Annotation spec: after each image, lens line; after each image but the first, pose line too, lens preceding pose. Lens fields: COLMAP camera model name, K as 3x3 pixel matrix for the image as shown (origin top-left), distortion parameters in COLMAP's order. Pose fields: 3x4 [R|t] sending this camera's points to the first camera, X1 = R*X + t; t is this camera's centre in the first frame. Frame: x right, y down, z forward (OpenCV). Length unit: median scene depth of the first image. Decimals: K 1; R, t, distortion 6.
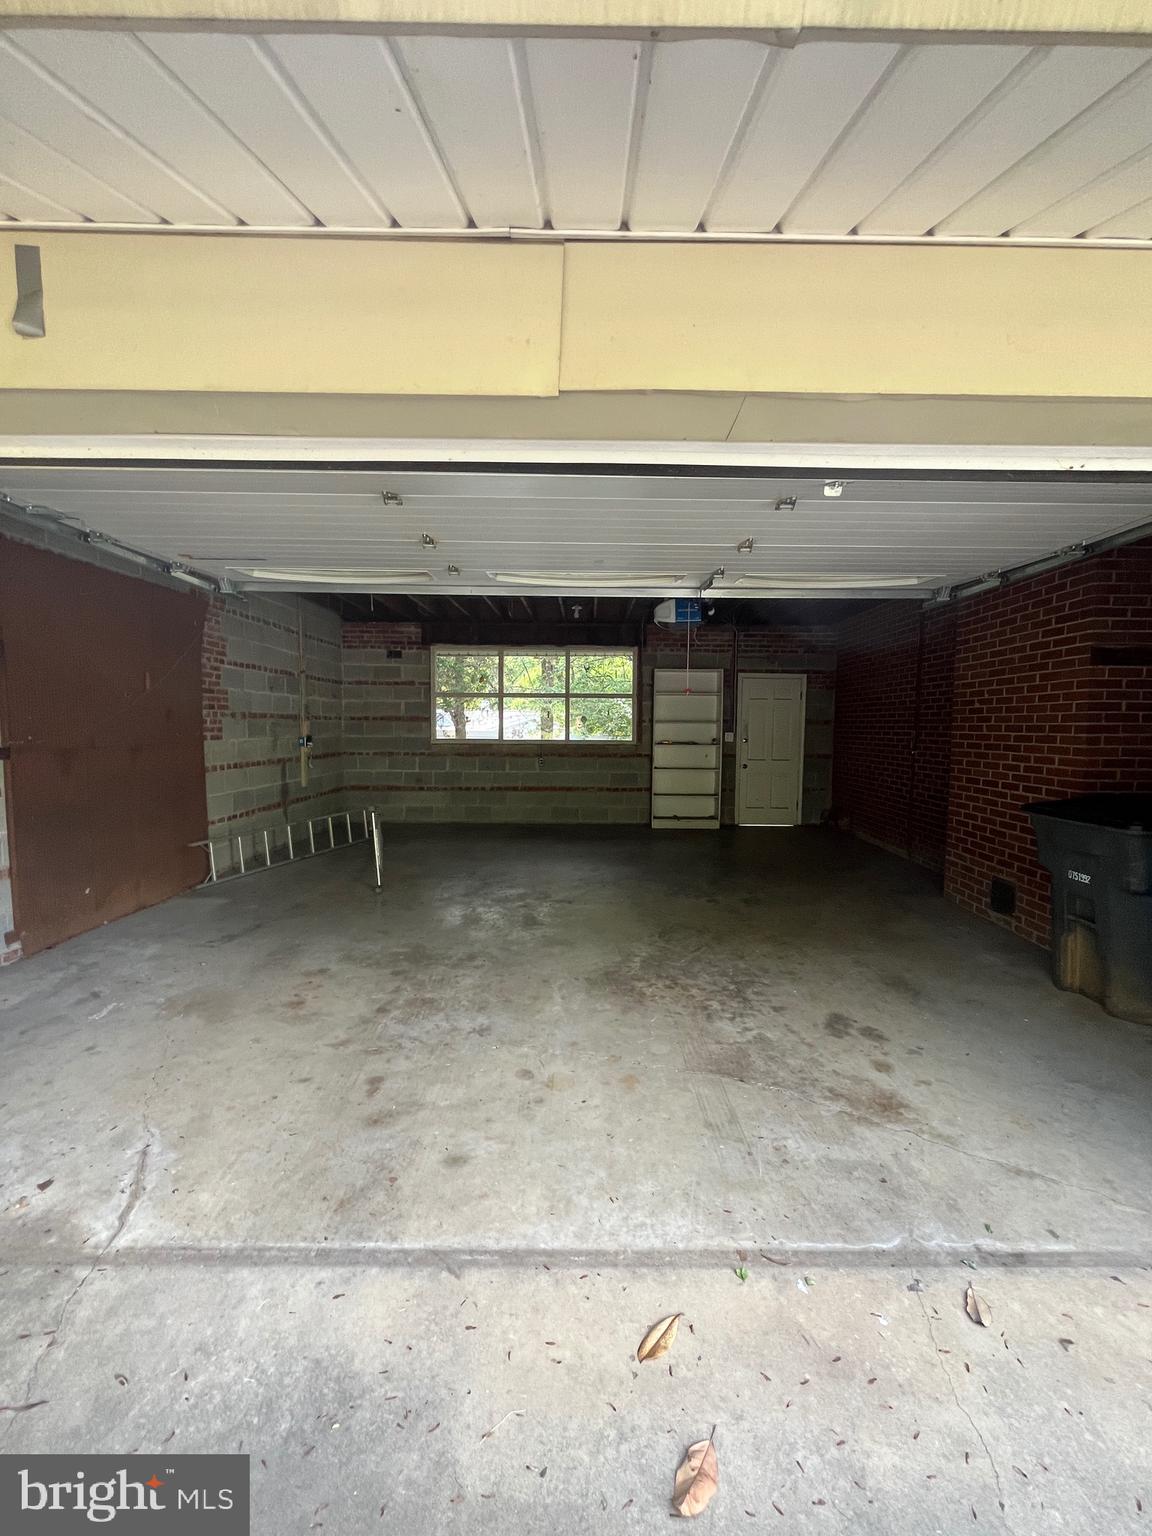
lens RADIAL K [[622.8, 0, 580.8], [0, 622.8, 771.8], [0, 0, 1]] dist [-0.003211, -0.000386]
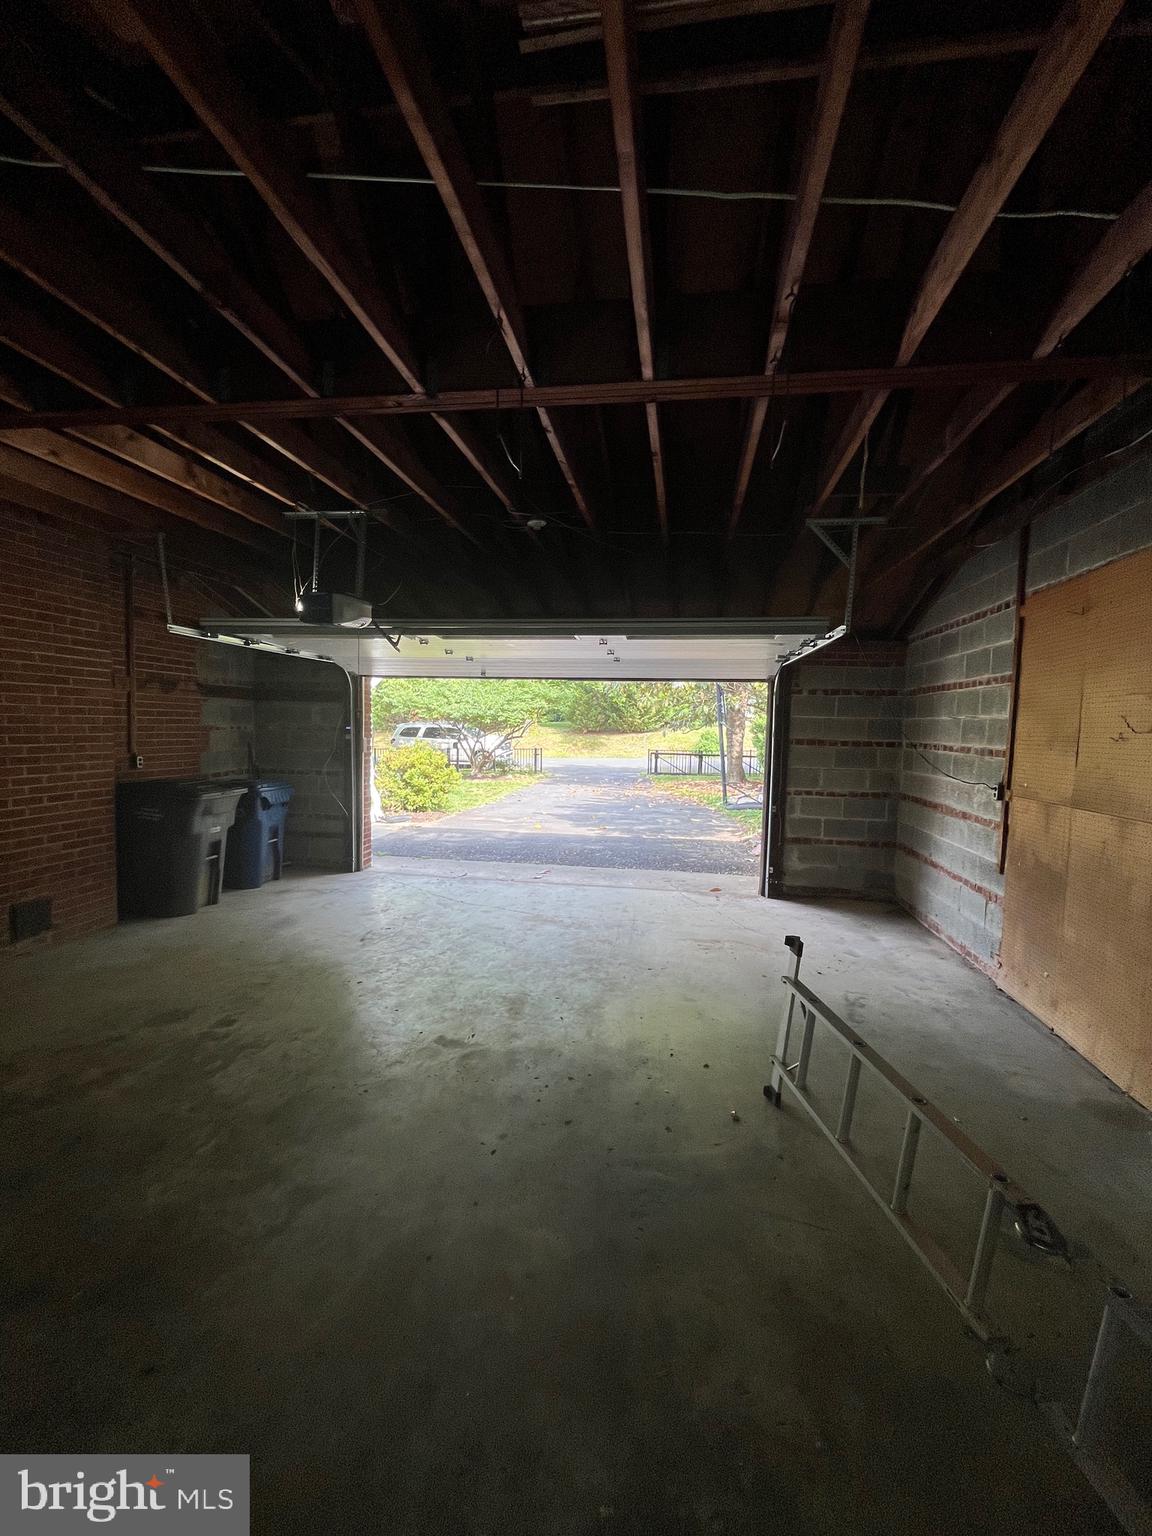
lens RADIAL K [[622.8, 0, 580.7], [0, 622.8, 768.0], [0, 0, 1]] dist [-0.003211, -0.000386]
pose [[-0.987827, -0.044282, 0.149123, -0.291352], [-0.022179, 0.988925, 0.146747, -0.193192], [-0.153969, 0.141653, -0.977869, 1.881560]]
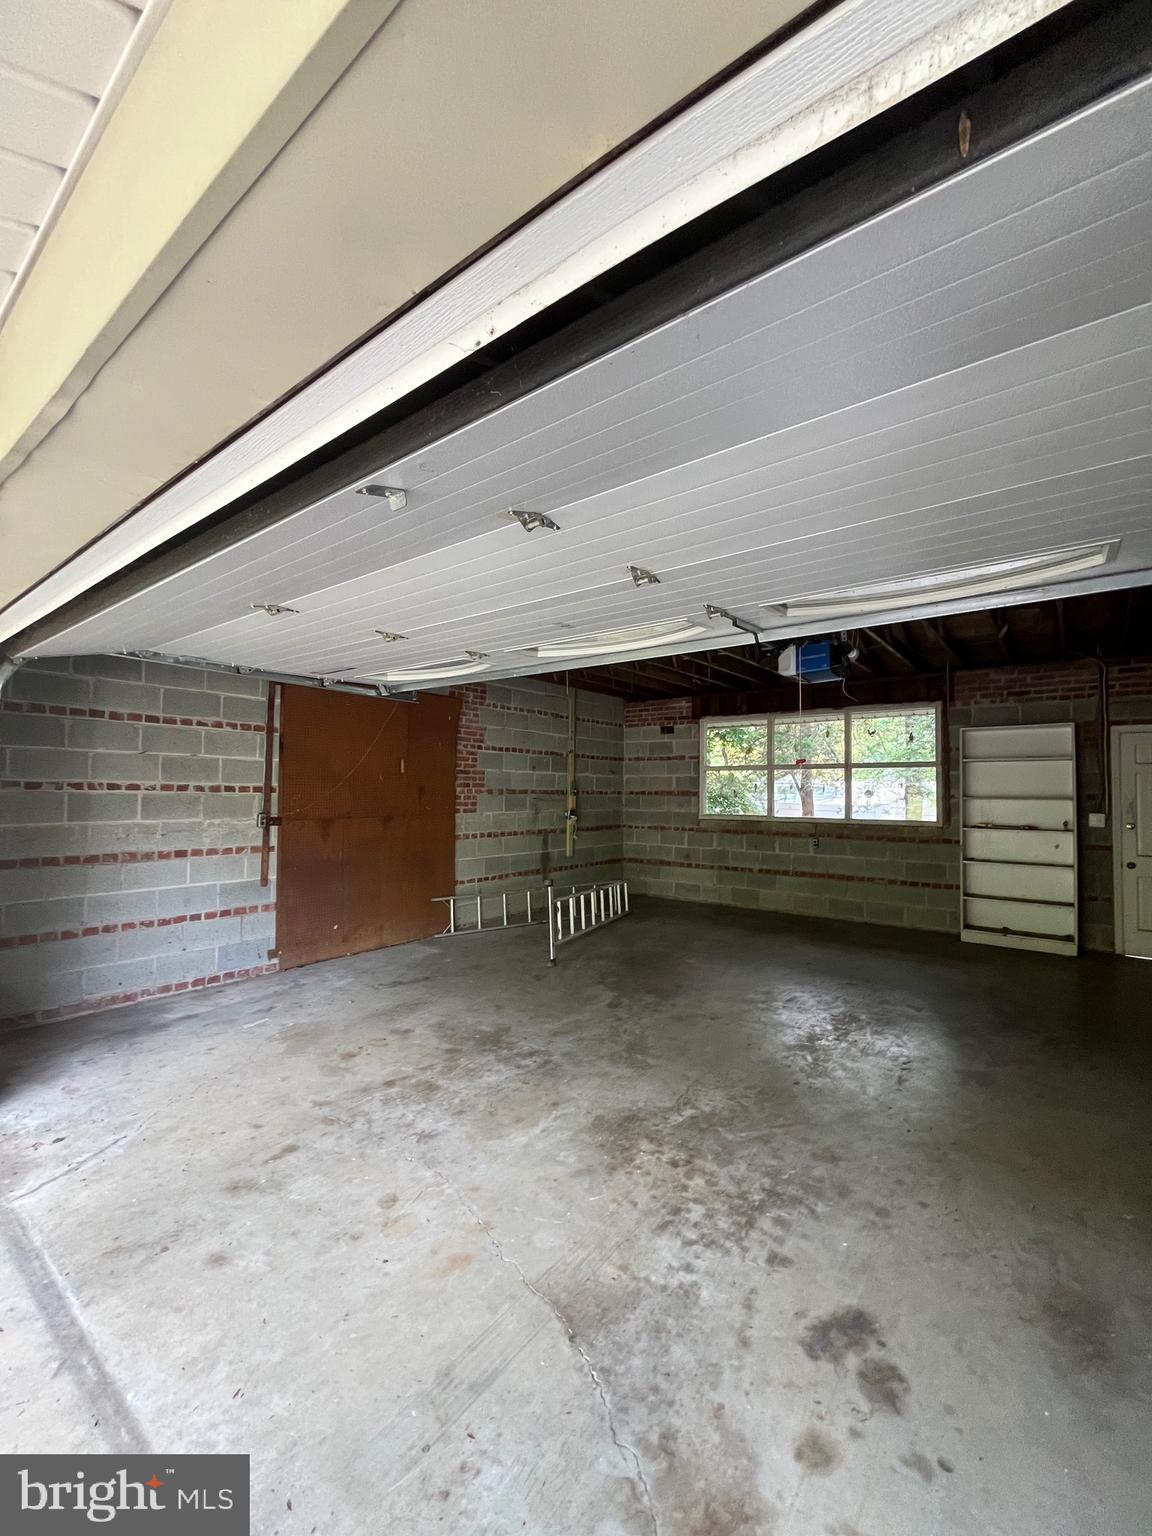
lens RADIAL K [[622.8, 0, 583.8], [0, 622.8, 769.3], [0, 0, 1]] dist [-0.003211, -0.000386]
pose [[0.791088, -0.023214, -0.611261, 0.431017], [-0.048524, 0.993749, -0.100539, -0.032751], [0.609774, 0.109196, 0.785017, 0.252568]]
